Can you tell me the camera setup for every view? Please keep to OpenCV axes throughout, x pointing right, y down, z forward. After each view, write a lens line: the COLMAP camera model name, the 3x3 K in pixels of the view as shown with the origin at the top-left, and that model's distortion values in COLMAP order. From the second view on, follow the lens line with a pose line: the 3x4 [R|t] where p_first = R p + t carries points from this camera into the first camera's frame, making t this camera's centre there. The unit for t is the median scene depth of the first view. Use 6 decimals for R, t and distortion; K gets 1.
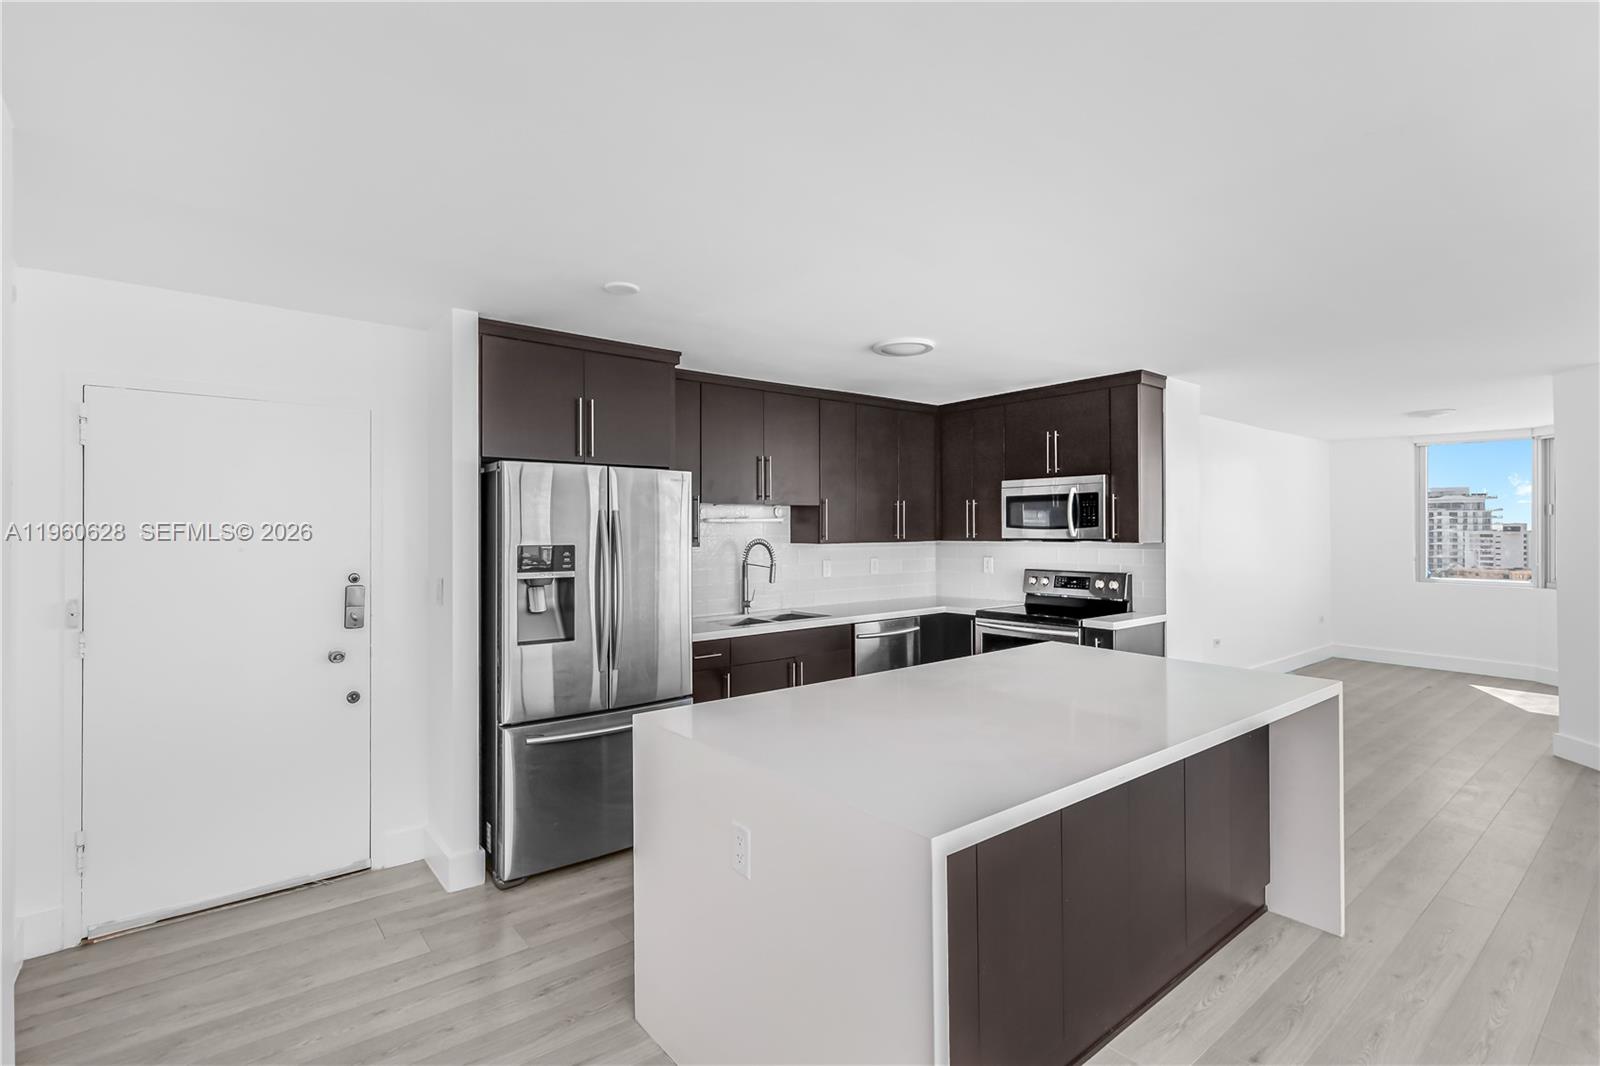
lens RADIAL K [[760.8, 0, 800.0], [0, 760.8, 533.0], [0, 0, 1]] dist [0.001679, 0.000248]
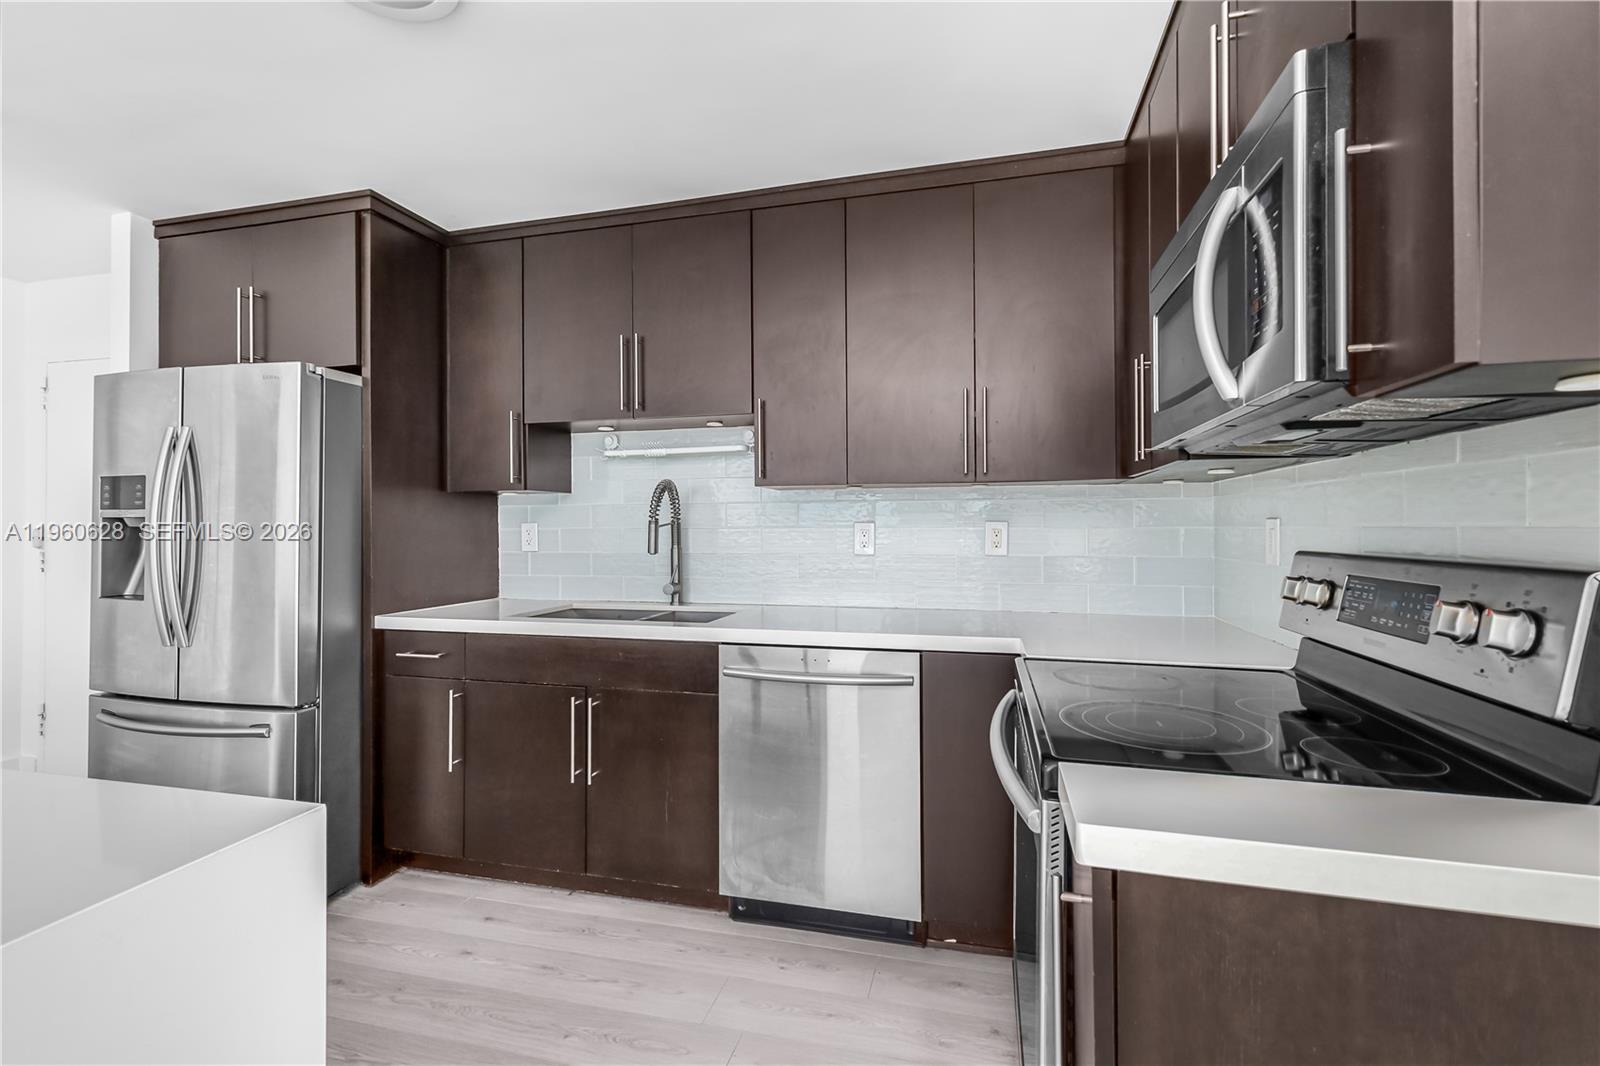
lens RADIAL K [[694.5, 0, 804.6], [0, 694.5, 524.2], [0, 0, 1]] dist [0.004751, 0.000070]
pose [[0.586800, -0.002948, -0.809726, 0.421370], [-0.003740, 0.999973, -0.006350, 0.043420], [0.809723, 0.006754, 0.586773, 0.732292]]
